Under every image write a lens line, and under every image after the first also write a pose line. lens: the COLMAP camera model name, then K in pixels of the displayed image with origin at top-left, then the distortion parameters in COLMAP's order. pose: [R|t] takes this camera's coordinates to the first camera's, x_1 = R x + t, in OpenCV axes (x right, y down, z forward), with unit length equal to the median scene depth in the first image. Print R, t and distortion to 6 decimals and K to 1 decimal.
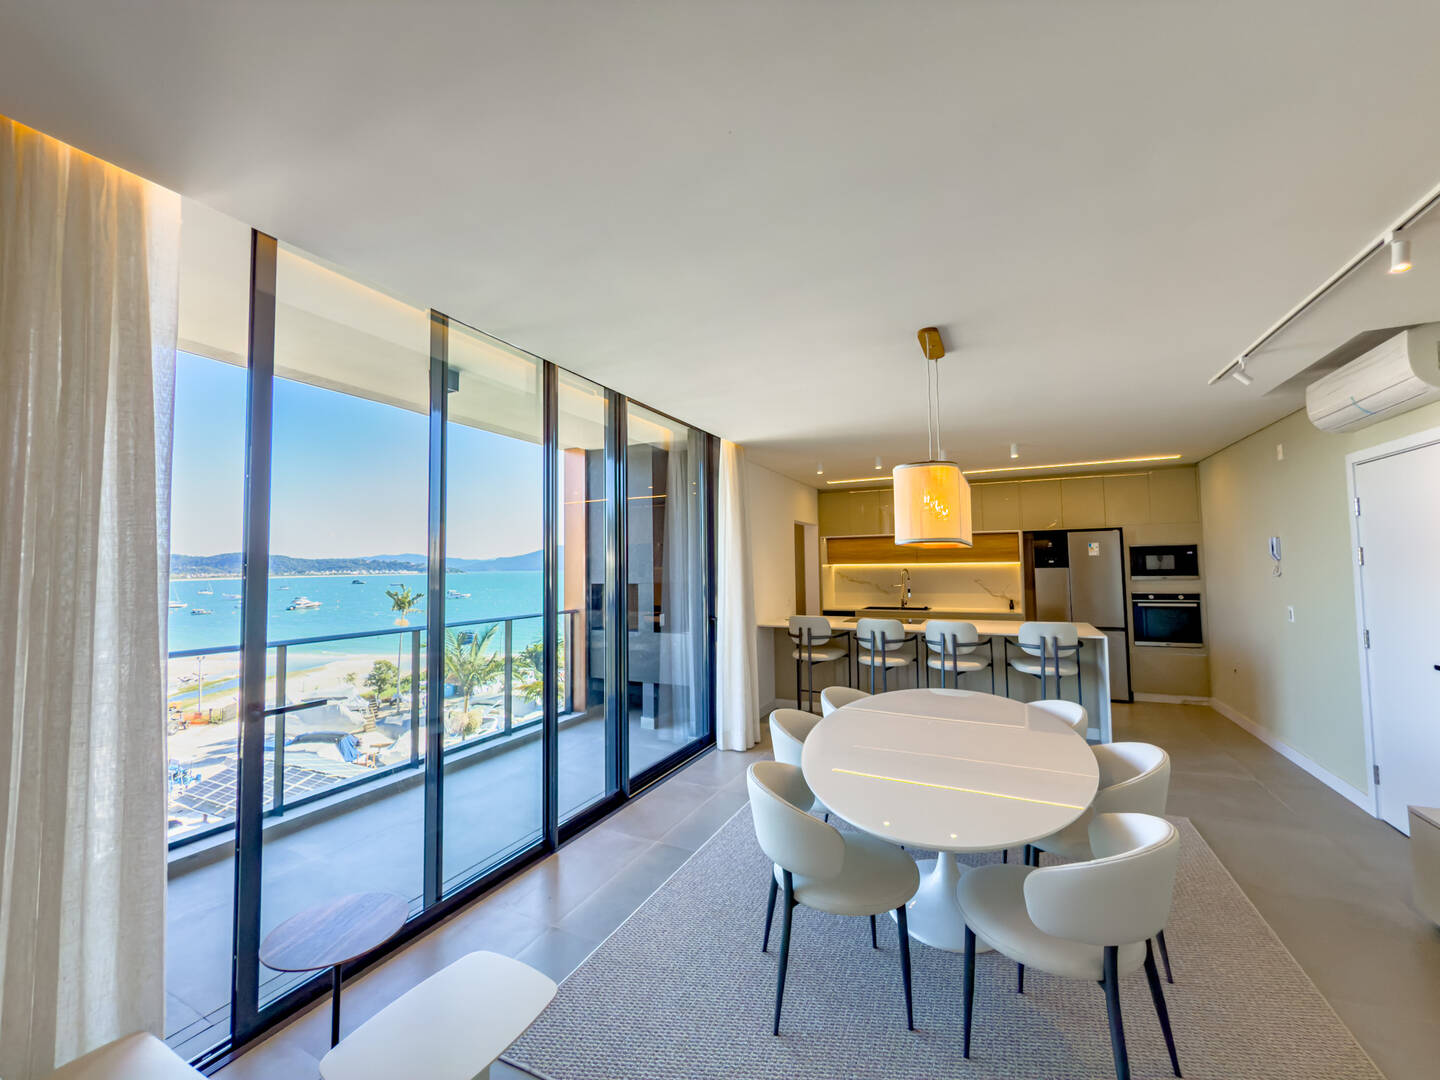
lens RADIAL K [[580.7, 0, 718.2], [0, 580.7, 539.5], [0, 0, 1]] dist [-0.000741, 0.000357]
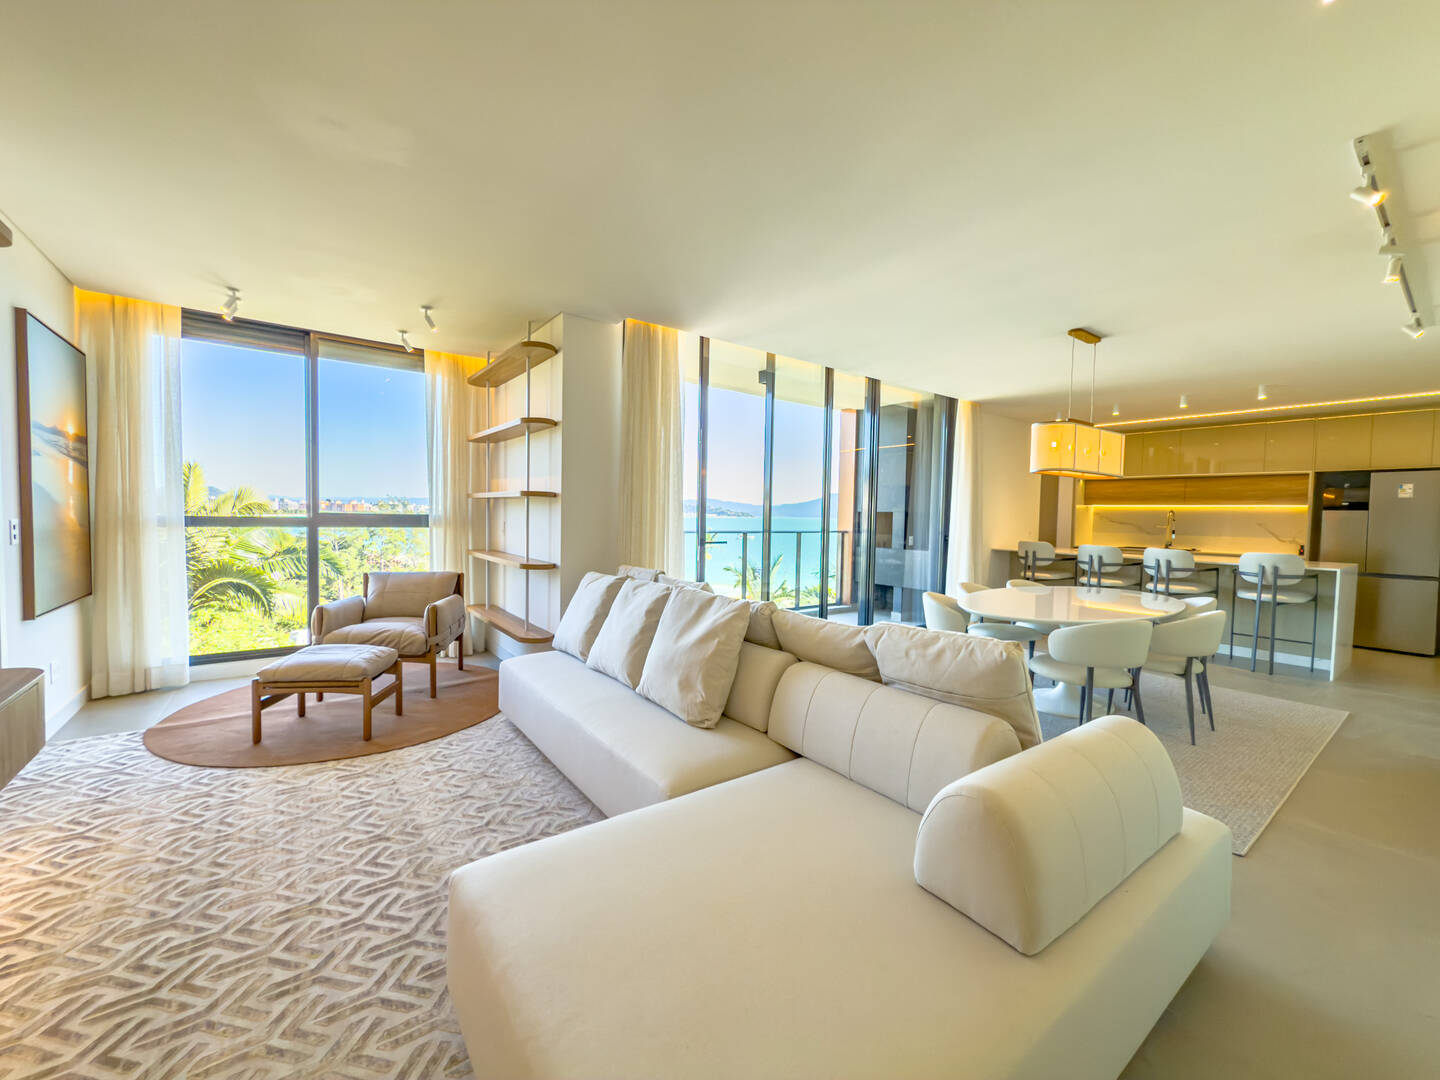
lens RADIAL K [[580.7, 0, 716.0], [0, 580.7, 542.5], [0, 0, 1]] dist [-0.000741, 0.000357]
pose [[0.887377, 0.053531, -0.457925, 0.112811], [-0.010176, 0.995269, 0.096628, 0.022150], [0.460931, -0.081086, 0.883724, -0.349897]]
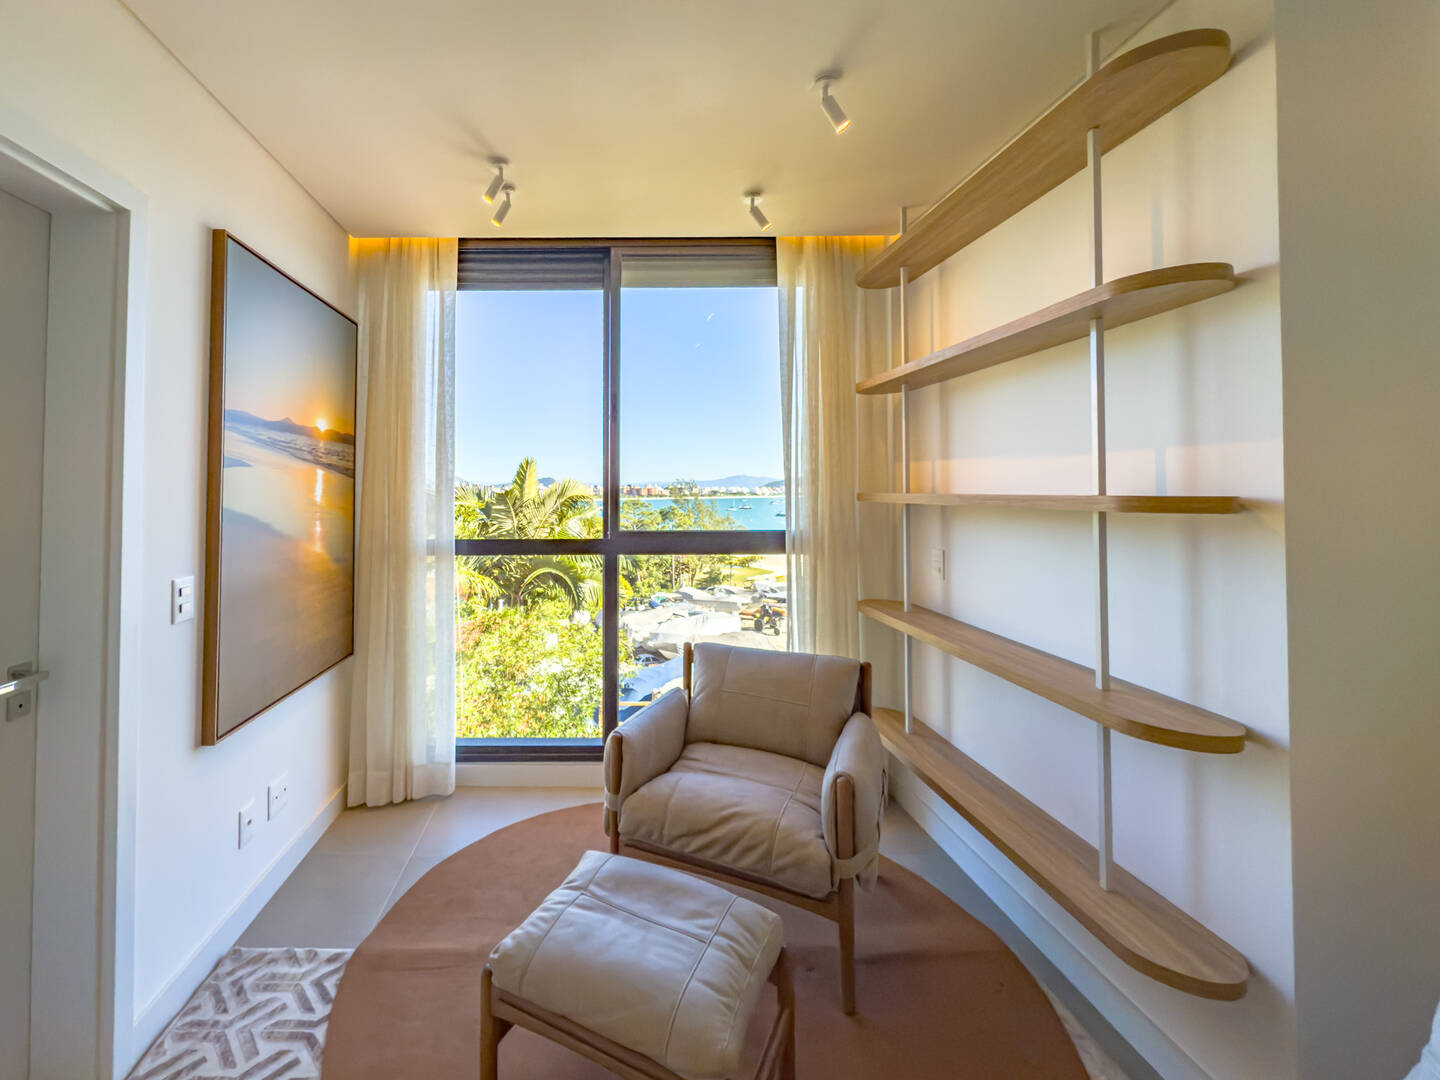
lens RADIAL K [[628.0, 0, 595.6], [0, 628.0, 471.6], [0, 0, 1]] dist [0.003701, 0.000219]
pose [[0.435851, -0.015649, -0.899883, -0.247175], [0.039639, 0.999212, 0.001822, 0.011834], [0.899146, -0.036464, 0.436128, -0.152316]]
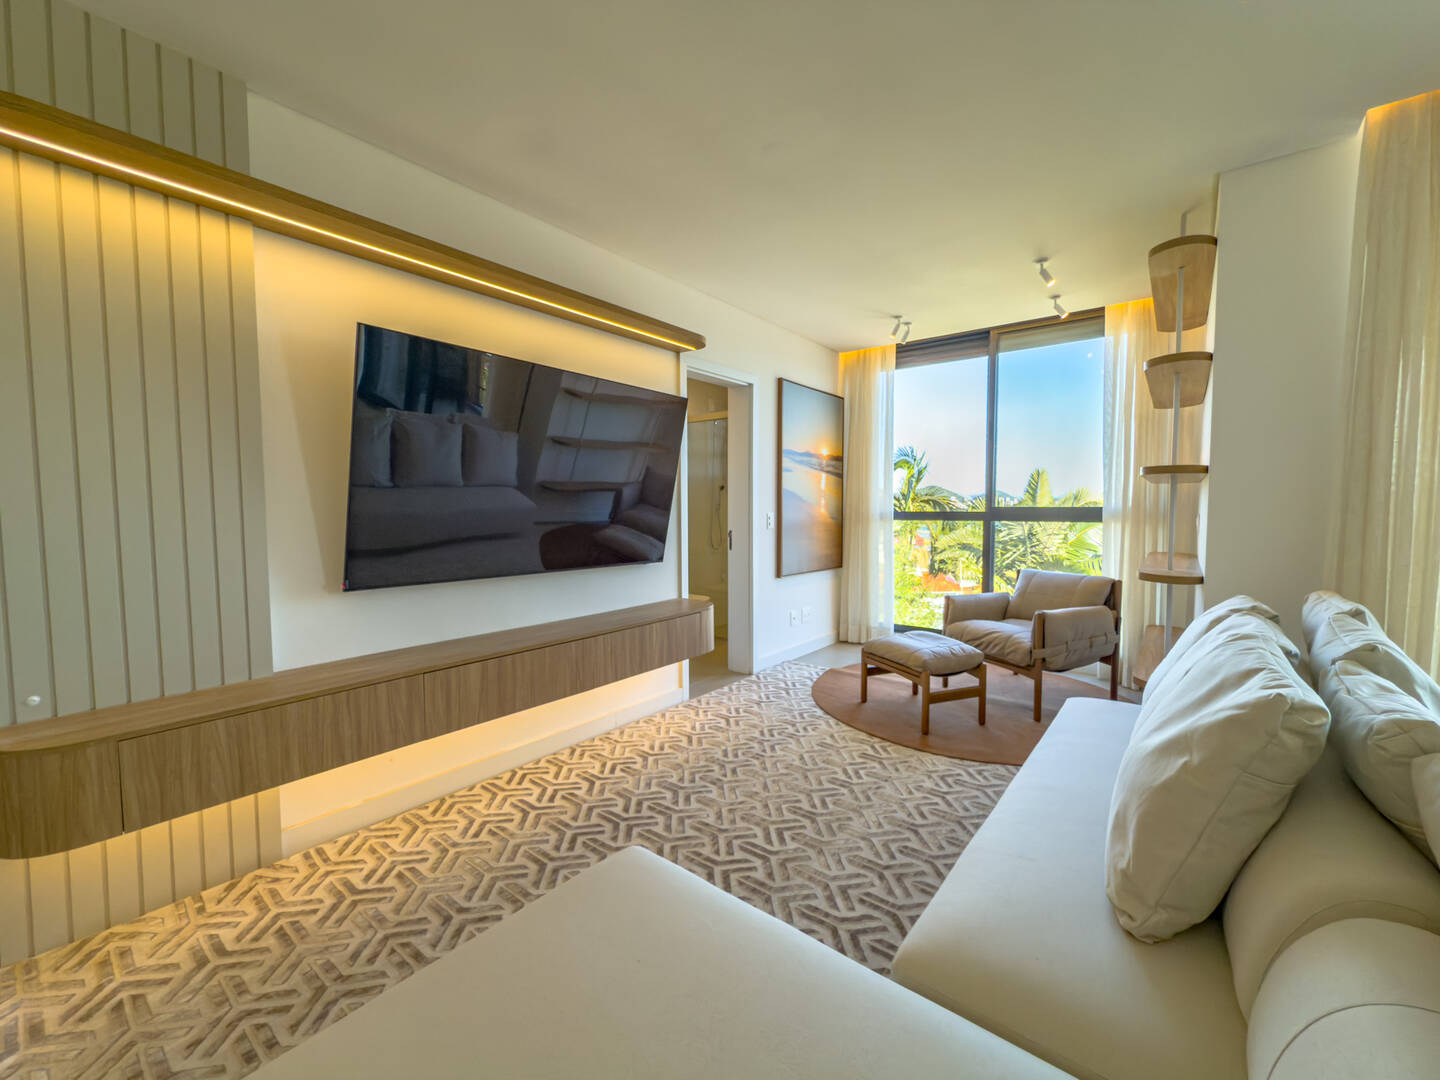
lens RADIAL K [[580.7, 0, 719.4], [0, 580.7, 542.4], [0, 0, 1]] dist [-0.000741, 0.000357]
pose [[-0.215206, 0.071558, -0.973943, 0.134274], [0.051982, 0.996737, 0.061746, 0.042181], [0.975184, -0.037340, -0.218224, -0.102833]]
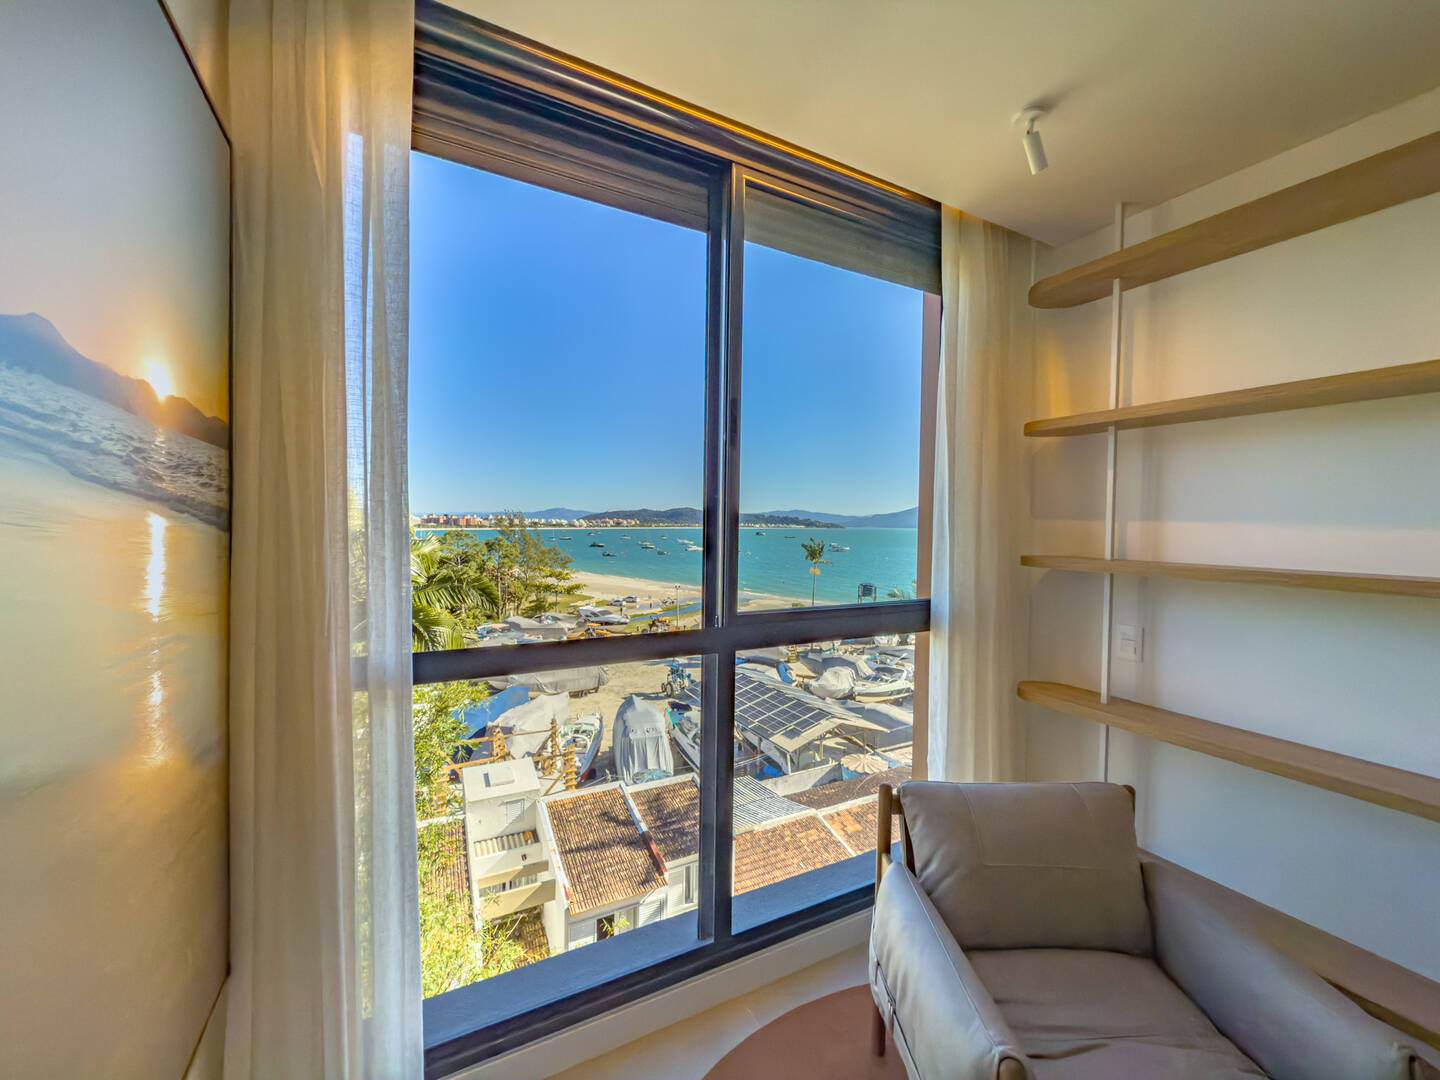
lens RADIAL K [[580.7, 0, 719.8], [0, 580.7, 543.7], [0, 0, 1]] dist [-0.000741, 0.000357]
pose [[0.810250, 0.044023, -0.584429, -0.529710], [0.002637, 0.996891, 0.078747, 0.000373], [0.586079, -0.065346, 0.807614, -0.165487]]
